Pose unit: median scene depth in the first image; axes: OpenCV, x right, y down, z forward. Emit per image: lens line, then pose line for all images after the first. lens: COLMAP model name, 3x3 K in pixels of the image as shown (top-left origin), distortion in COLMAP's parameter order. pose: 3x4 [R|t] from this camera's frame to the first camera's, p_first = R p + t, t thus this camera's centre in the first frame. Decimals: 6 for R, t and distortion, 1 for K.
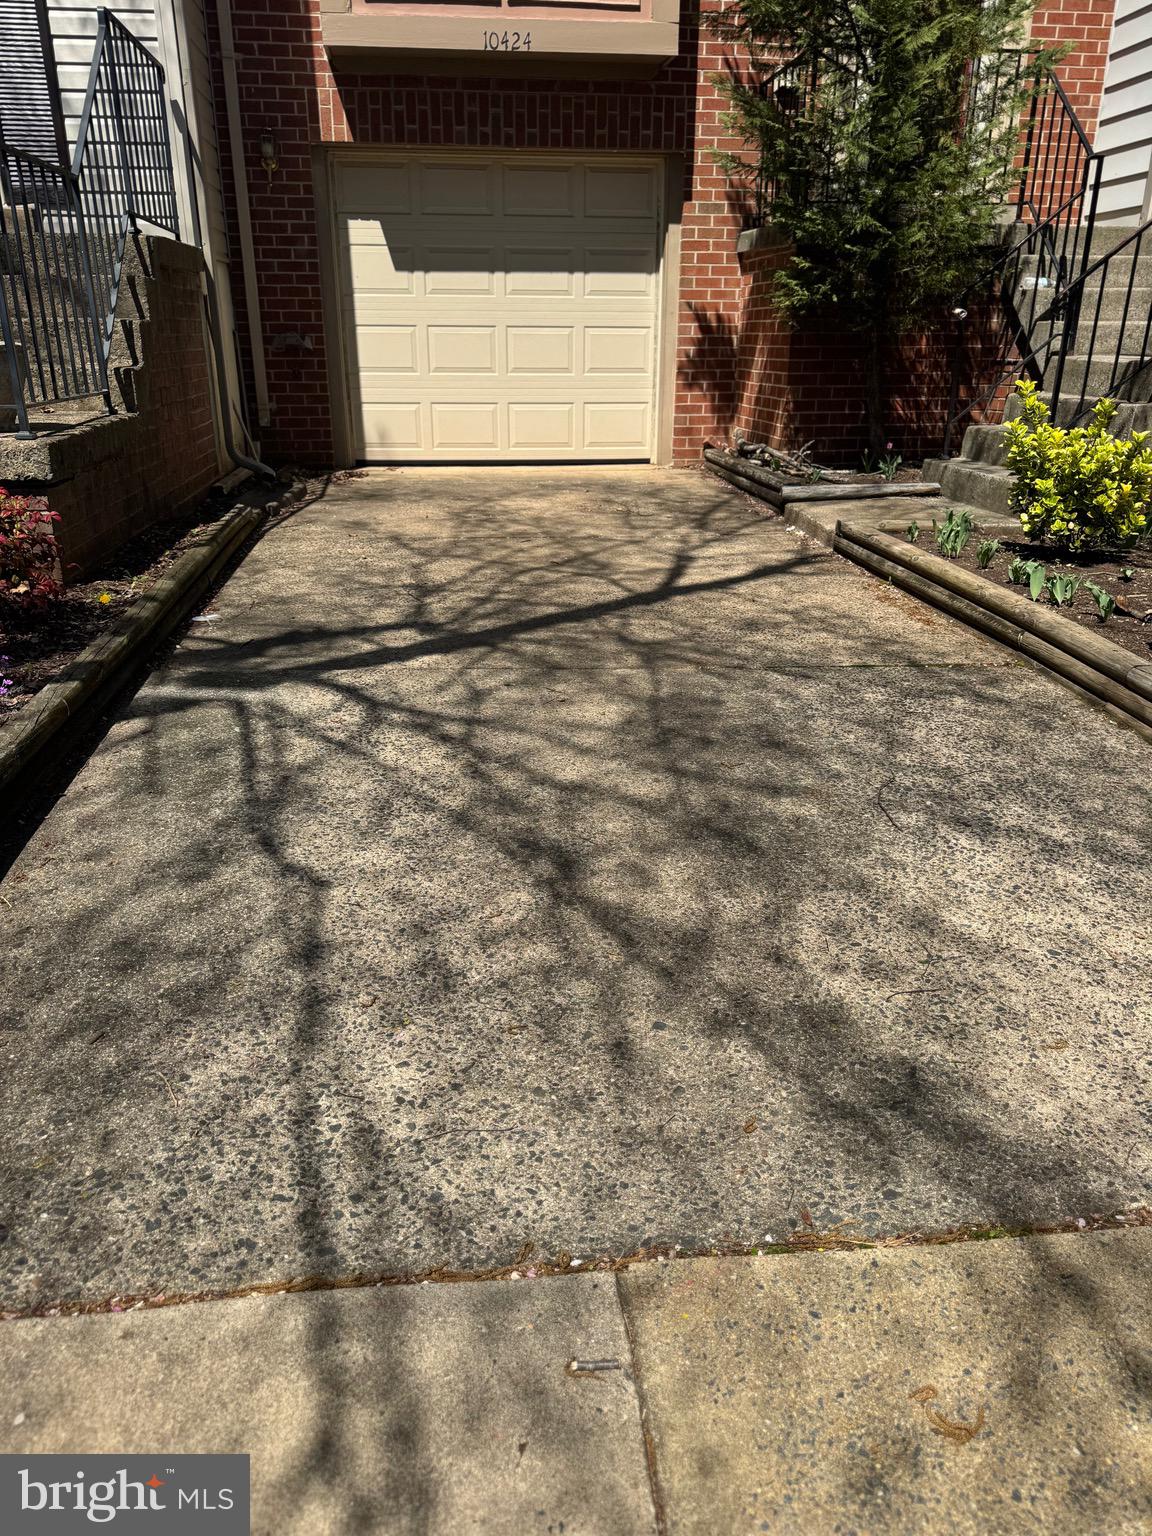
lens RADIAL K [[1103.9, 0, 573.4], [0, 1103.9, 773.1], [0, 0, 1]] dist [0.069370, -0.068566]
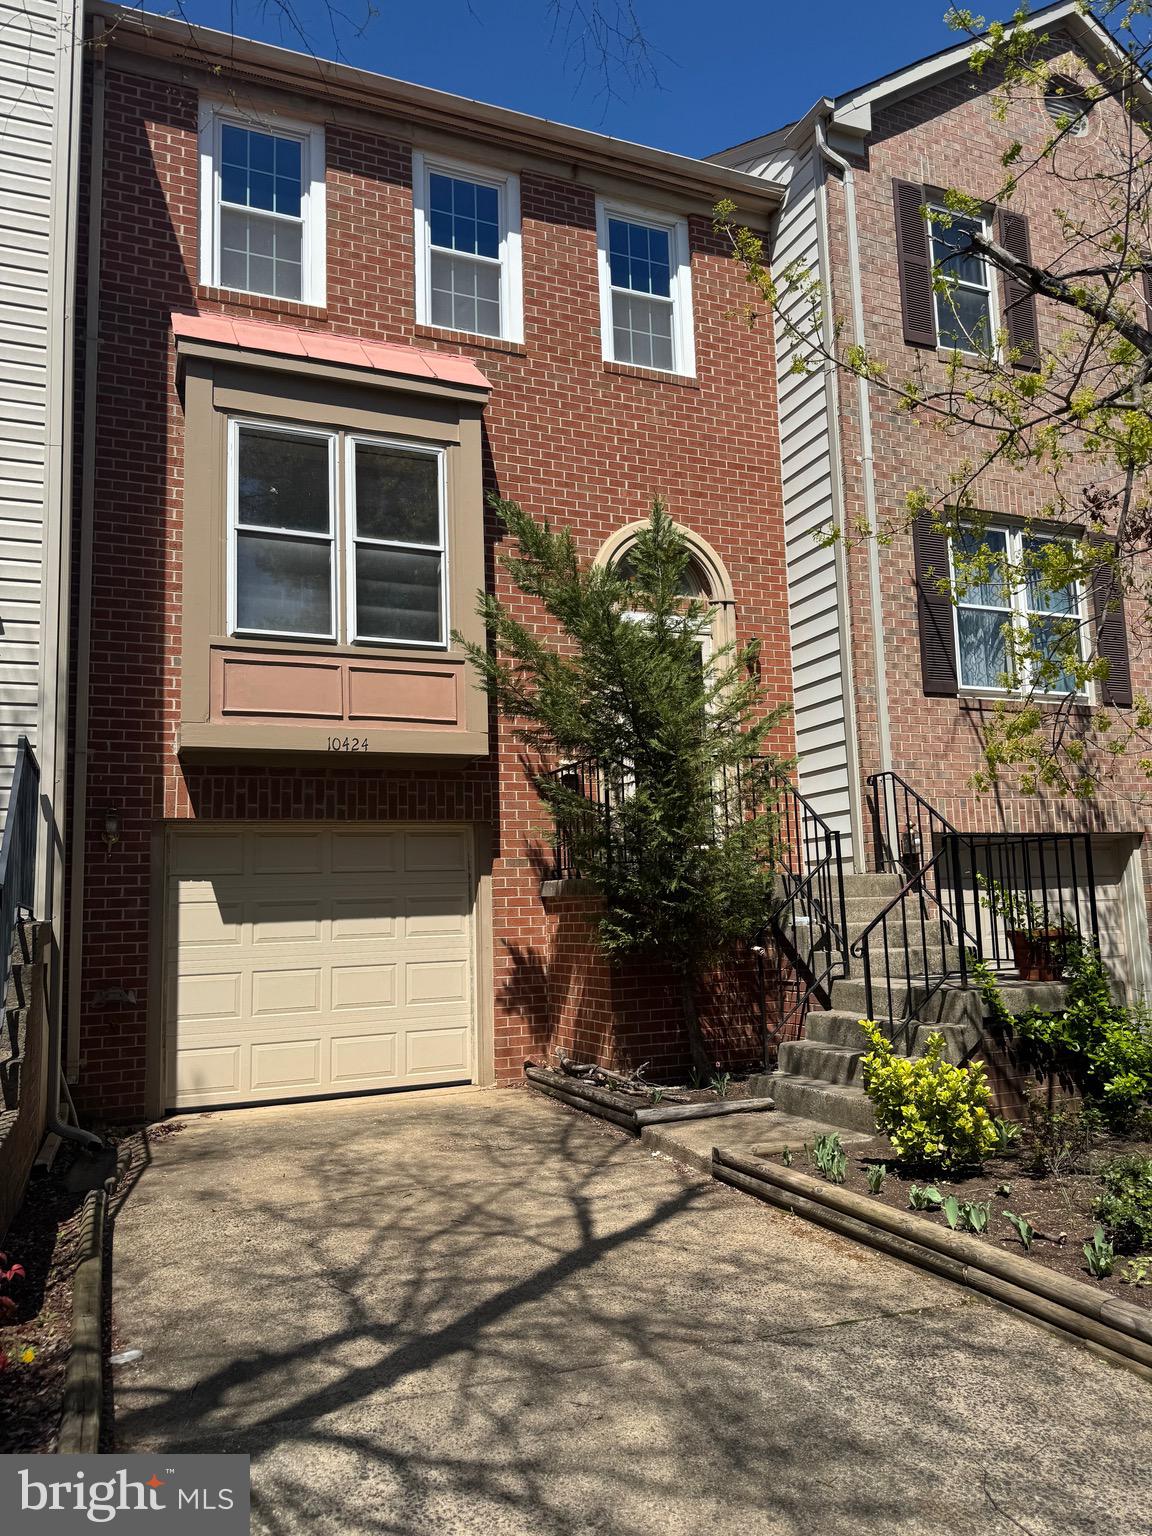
lens RADIAL K [[1103.9, 0, 578.8], [0, 1103.9, 766.5], [0, 0, 1]] dist [0.069370, -0.068566]
pose [[0.960976, 0.004183, 0.276599, -0.154481], [0.131806, 0.872167, -0.471117, -0.054855], [-0.243211, 0.489190, 0.837581, -0.022071]]
